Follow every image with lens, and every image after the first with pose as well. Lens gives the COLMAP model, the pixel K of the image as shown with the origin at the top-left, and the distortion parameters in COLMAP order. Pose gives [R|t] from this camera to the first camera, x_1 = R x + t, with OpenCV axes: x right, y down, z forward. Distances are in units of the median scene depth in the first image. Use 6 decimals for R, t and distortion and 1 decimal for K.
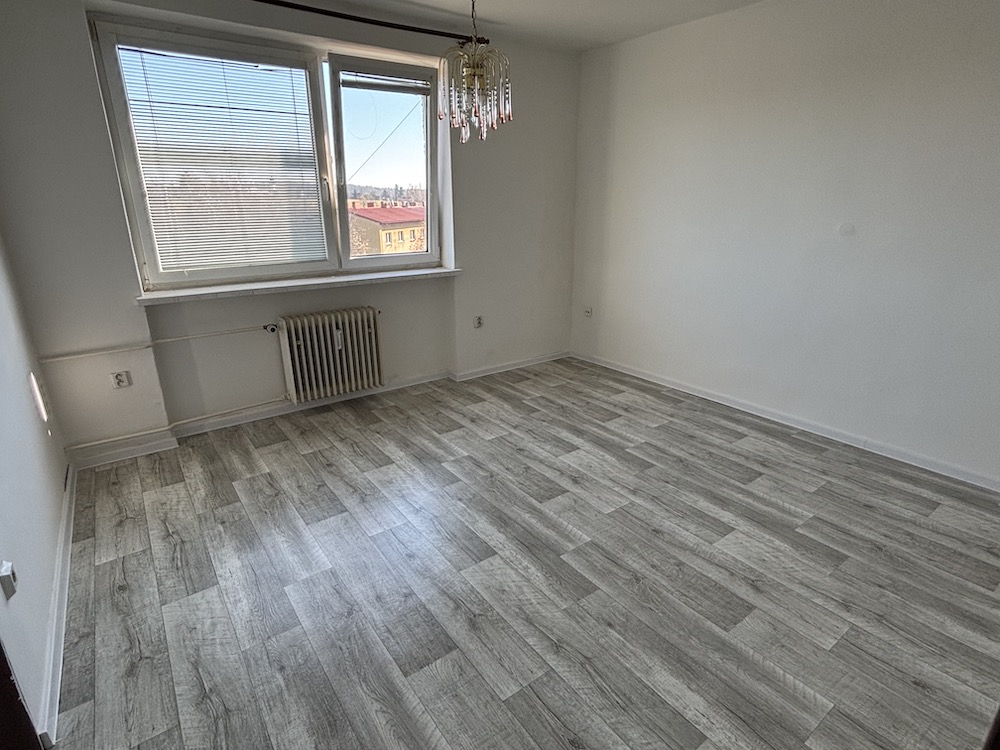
lens RADIAL K [[537.0, 0, 495.7], [0, 537.0, 362.9], [0, 0, 1]] dist [0.039383, -0.046558]
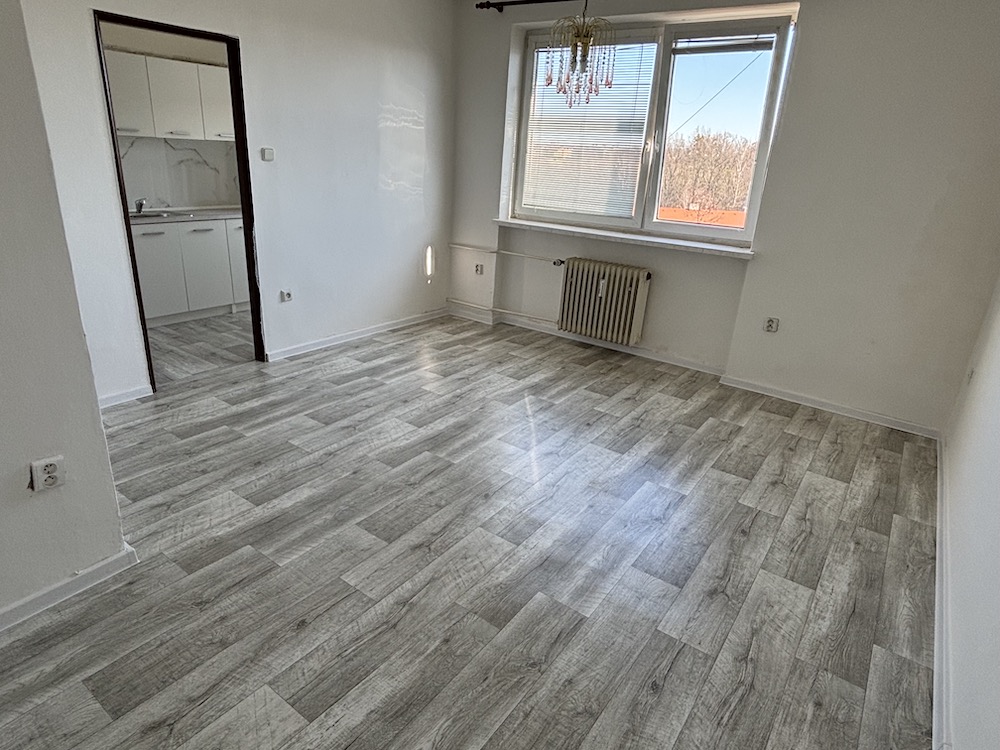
lens RADIAL K [[578.0, 0, 480.2], [0, 578.0, 381.1], [0, 0, 1]] dist [0.002289, 0.000146]
pose [[0.282173, 0.370022, -0.885134, 0.858592], [-0.330832, 0.903563, 0.272259, -0.124892], [0.900516, 0.216006, 0.377376, 0.399362]]
